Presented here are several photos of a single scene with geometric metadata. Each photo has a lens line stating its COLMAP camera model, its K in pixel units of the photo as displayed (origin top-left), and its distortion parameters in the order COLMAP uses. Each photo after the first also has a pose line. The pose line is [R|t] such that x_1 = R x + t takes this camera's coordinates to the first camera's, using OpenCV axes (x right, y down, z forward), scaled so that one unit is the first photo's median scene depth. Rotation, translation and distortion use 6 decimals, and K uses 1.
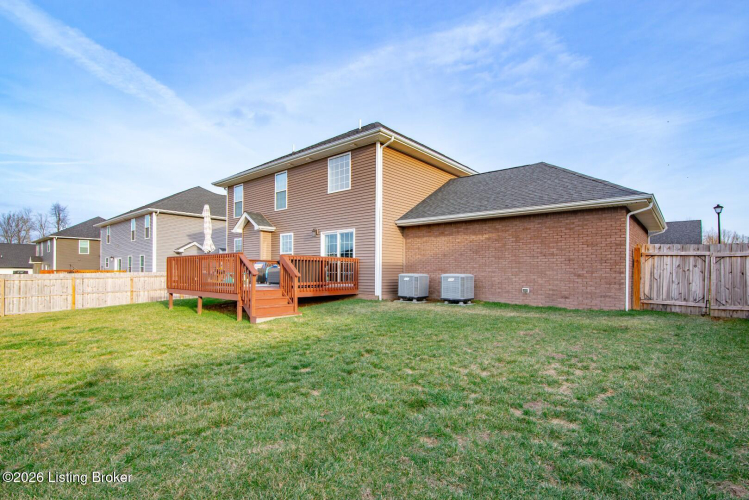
lens RADIAL K [[353.3, 0, 373.7], [0, 353.3, 270.4], [0, 0, 1]] dist [0.001234, 0.000099]
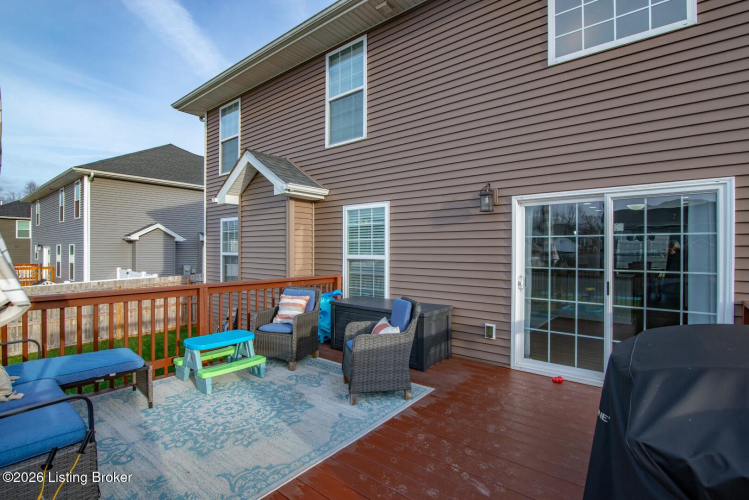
lens RADIAL K [[352.4, 0, 374.5], [0, 352.4, 250.0], [0, 0, 1]] dist [-0.002214, -0.000214]
pose [[0.999112, 0.002336, 0.042064, -0.241002], [-0.002024, 0.999970, -0.007471, -0.052500], [-0.042081, 0.007379, 0.999087, 0.608456]]
